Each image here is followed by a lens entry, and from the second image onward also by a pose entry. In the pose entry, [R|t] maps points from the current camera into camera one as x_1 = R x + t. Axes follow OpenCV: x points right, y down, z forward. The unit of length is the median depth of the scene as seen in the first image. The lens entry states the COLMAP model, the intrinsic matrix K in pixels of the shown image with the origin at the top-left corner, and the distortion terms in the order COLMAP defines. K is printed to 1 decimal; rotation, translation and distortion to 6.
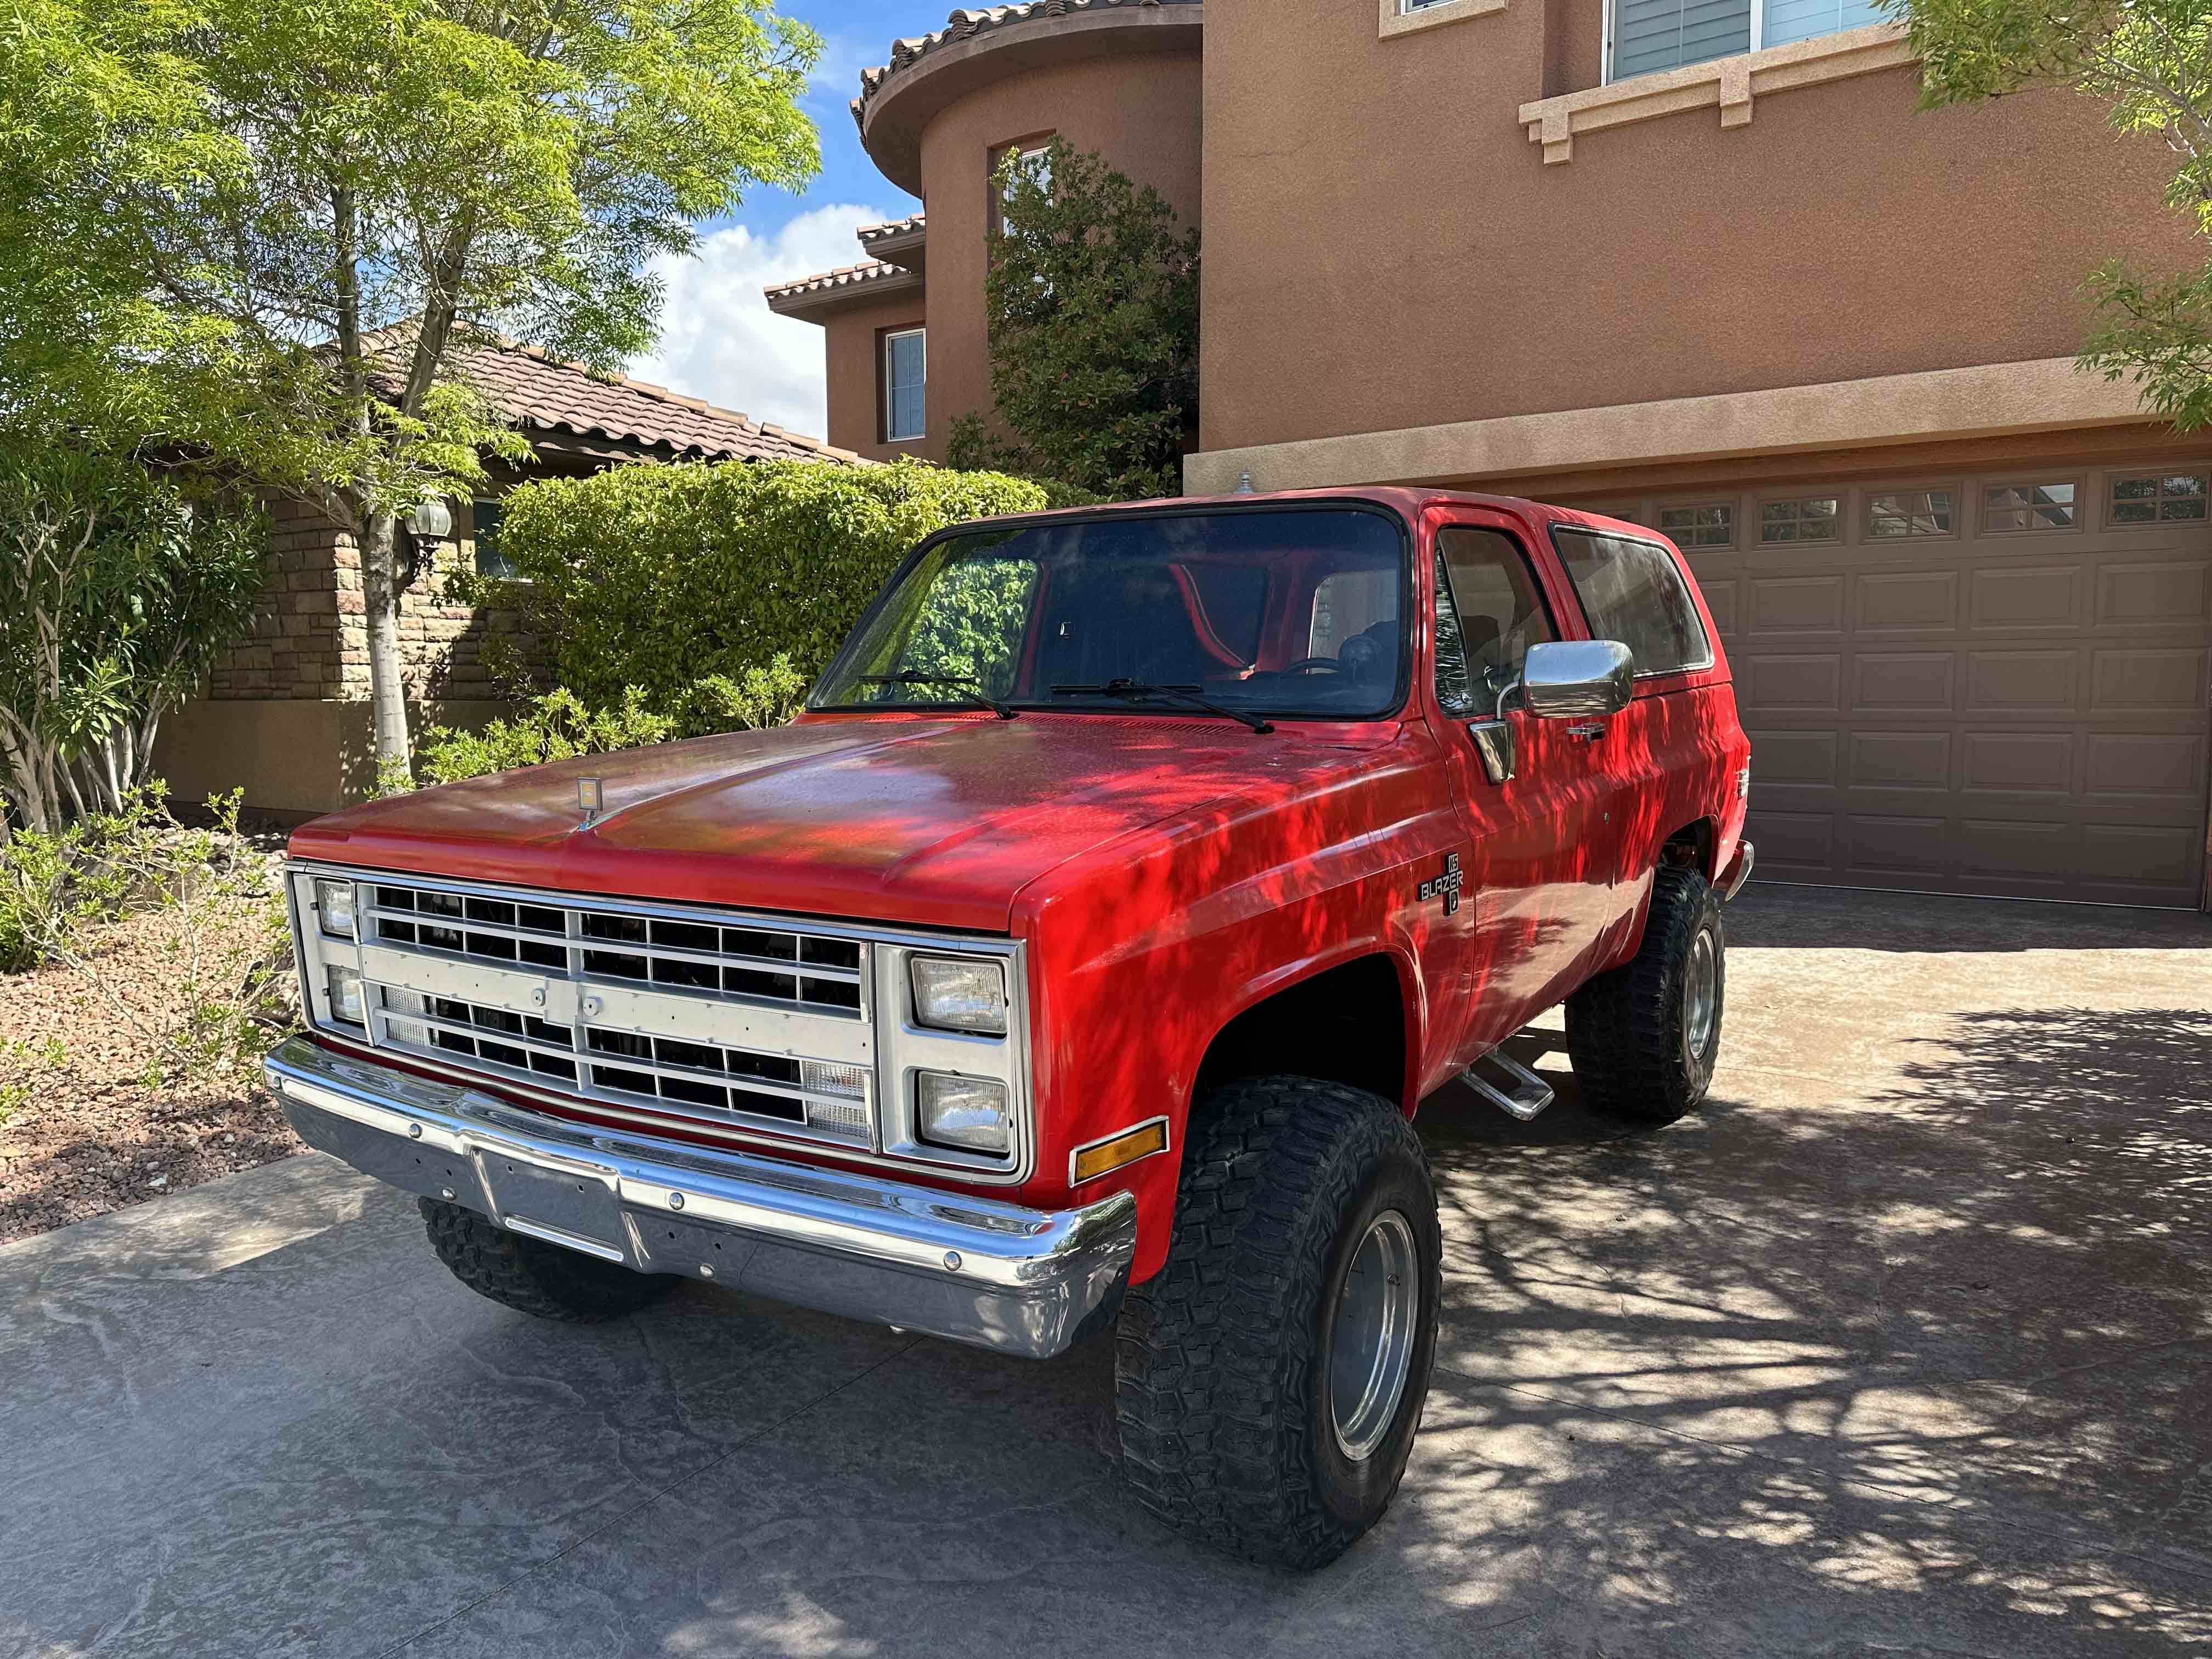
lens RADIAL K [[1537.1, 0, 1122.7], [0, 1537.1, 847.0], [0, 0, 1]] dist [0.027015, -0.033289]
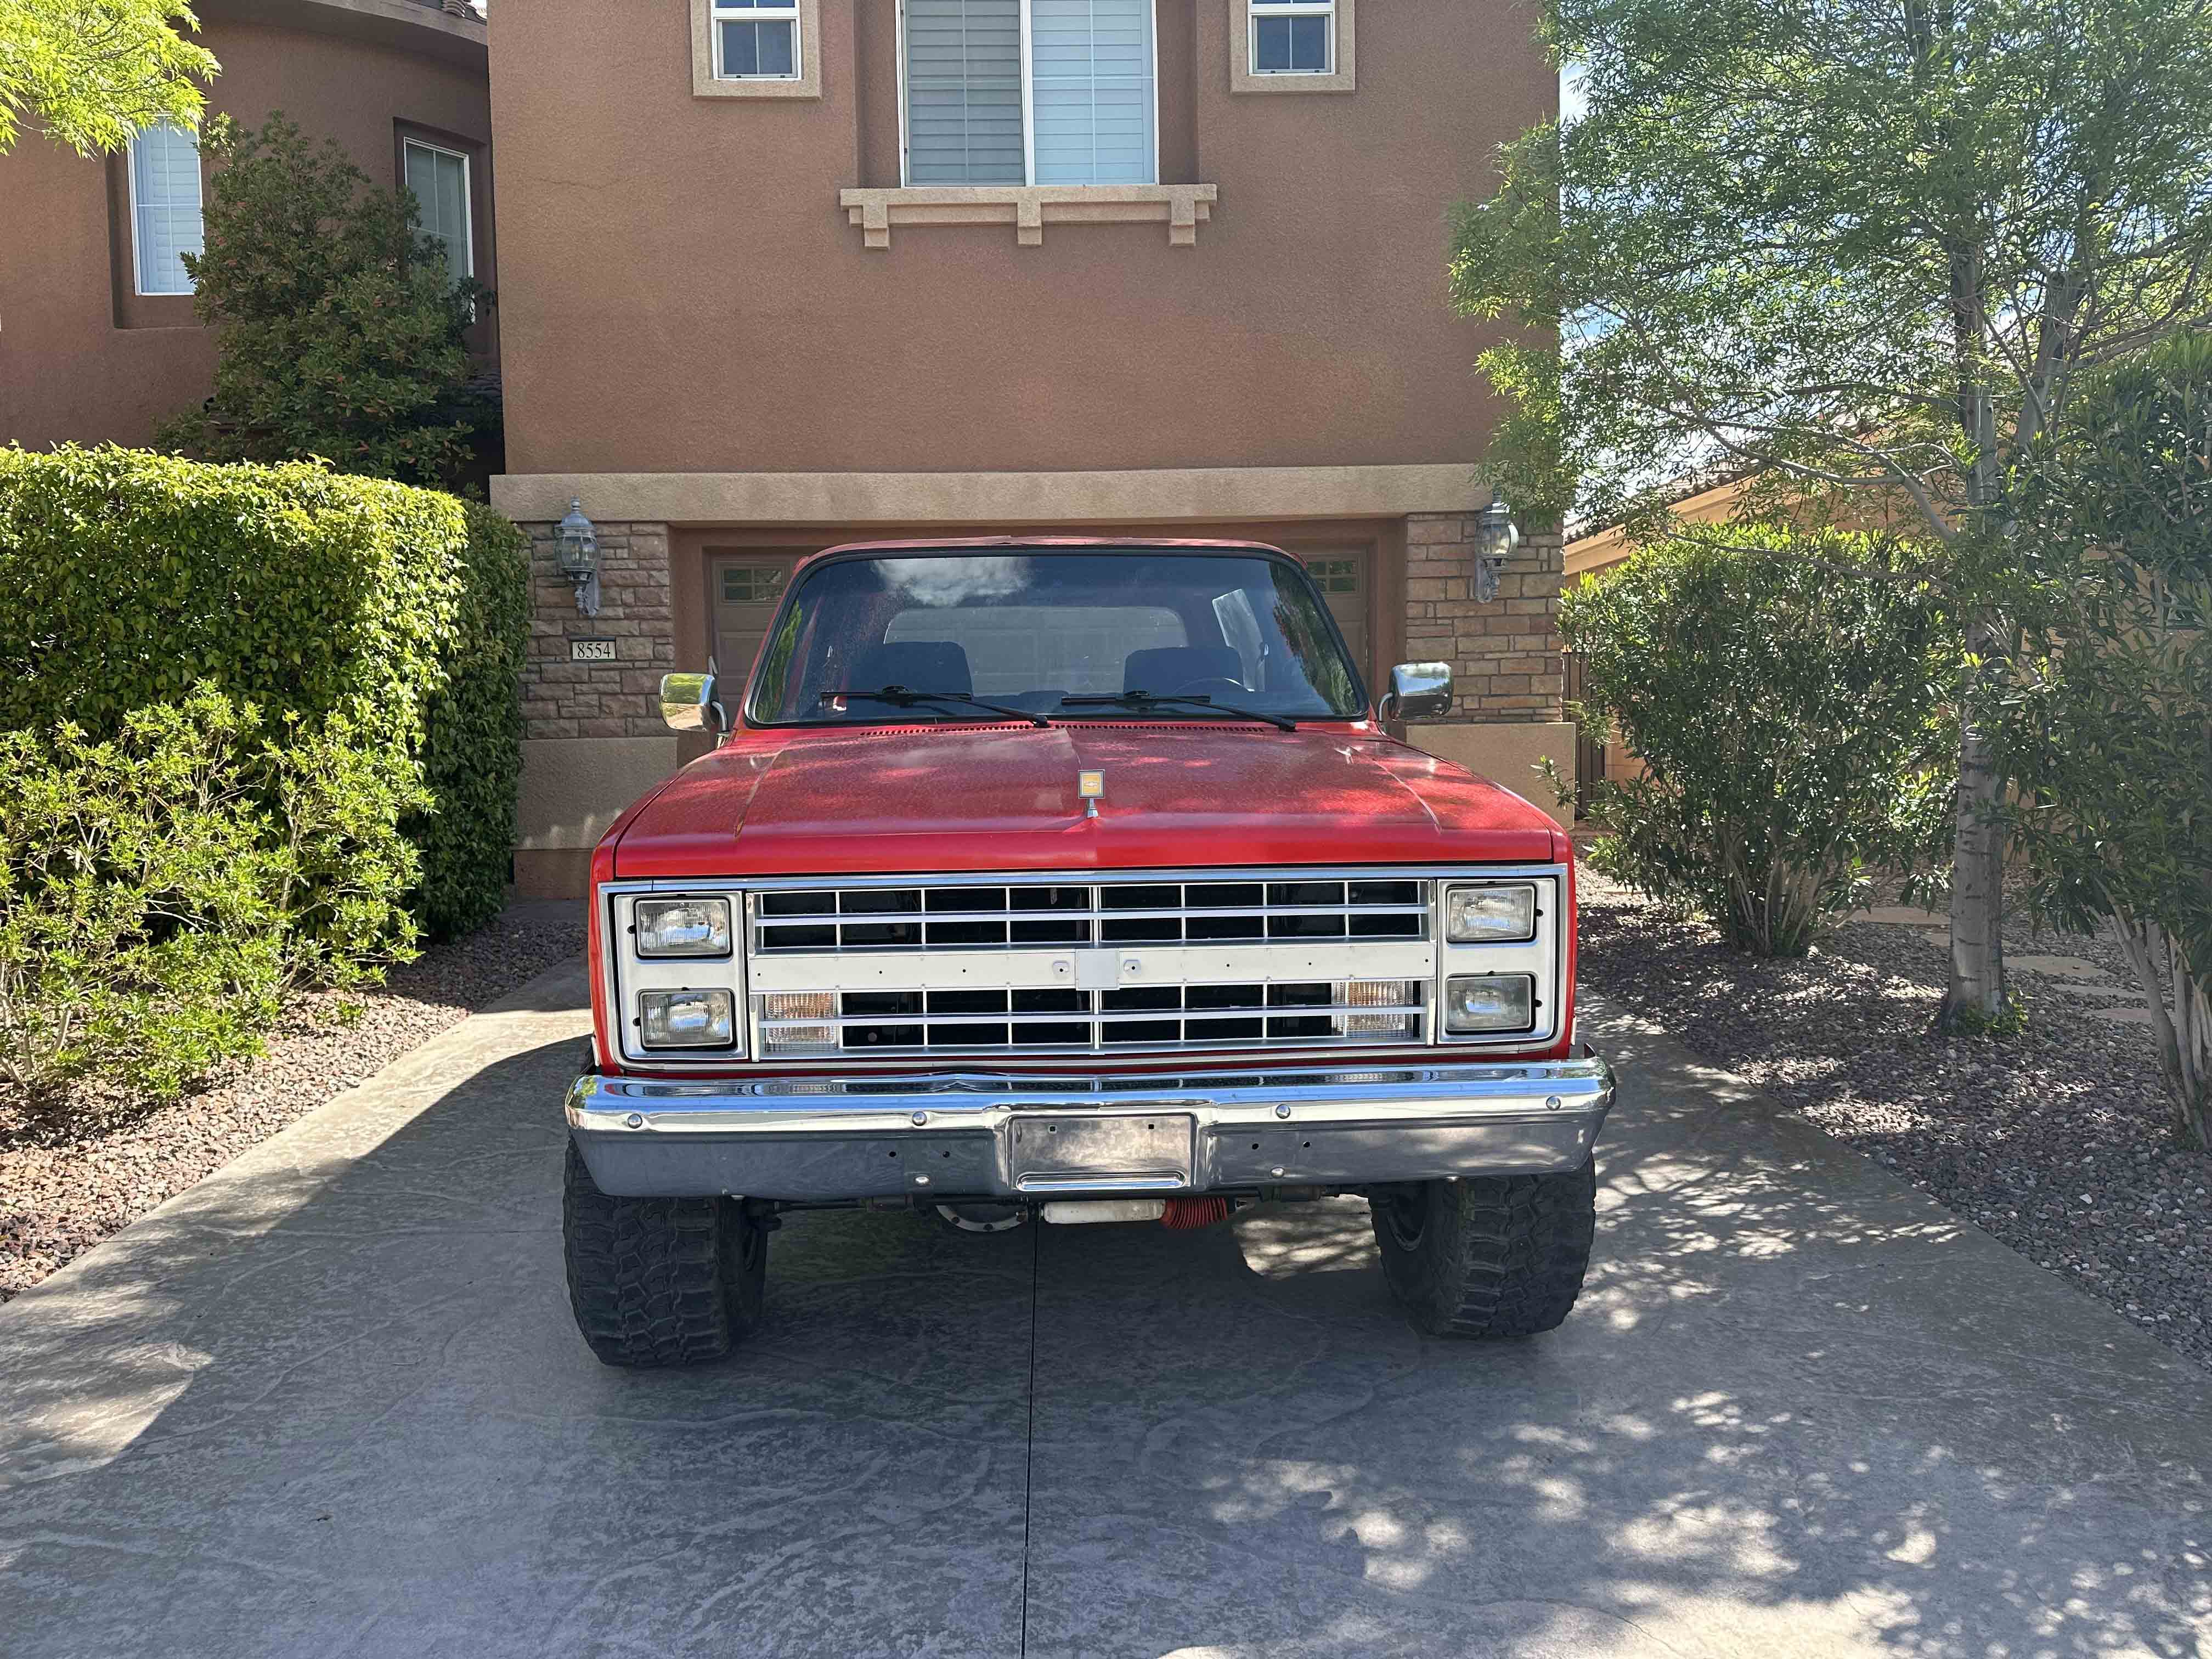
lens RADIAL K [[1537.1, 0, 1101.8], [0, 1537.1, 835.9], [0, 0, 1]] dist [0.027015, -0.033289]
pose [[0.808333, -0.053231, 0.586314, -0.312569], [0.073874, 0.997203, -0.011313, 0.005604], [-0.584072, 0.052457, 0.810005, 0.031548]]
